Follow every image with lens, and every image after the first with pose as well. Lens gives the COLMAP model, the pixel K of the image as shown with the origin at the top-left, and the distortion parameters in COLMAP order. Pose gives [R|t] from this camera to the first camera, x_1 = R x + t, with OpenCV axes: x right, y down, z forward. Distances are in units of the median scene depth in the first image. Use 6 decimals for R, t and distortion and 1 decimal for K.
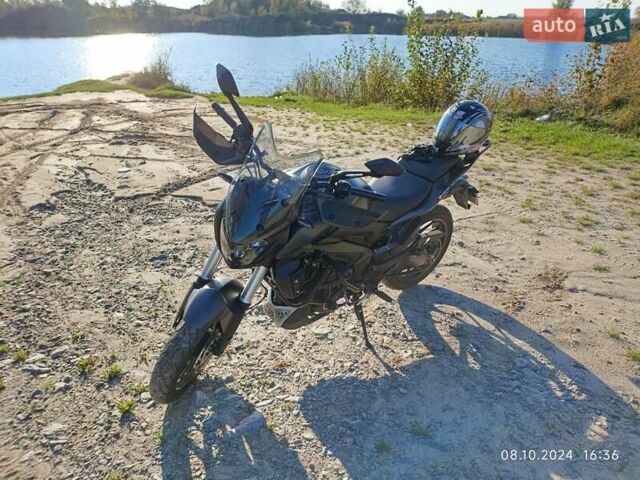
lens RADIAL K [[464.7, 0, 320.0], [0, 464.7, 240.0], [0, 0, 1]] dist [0.067202, -0.110566]
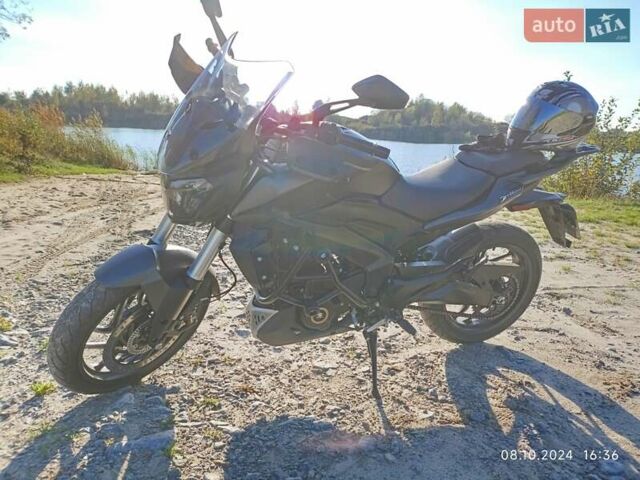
lens RADIAL K [[464.7, 0, 320.0], [0, 464.7, 240.0], [0, 0, 1]] dist [0.067202, -0.110566]
pose [[0.947779, 0.112203, -0.298537, 0.206915], [-0.170500, 0.969334, -0.176977, 0.139823], [0.269525, 0.218636, 0.937846, 0.265190]]
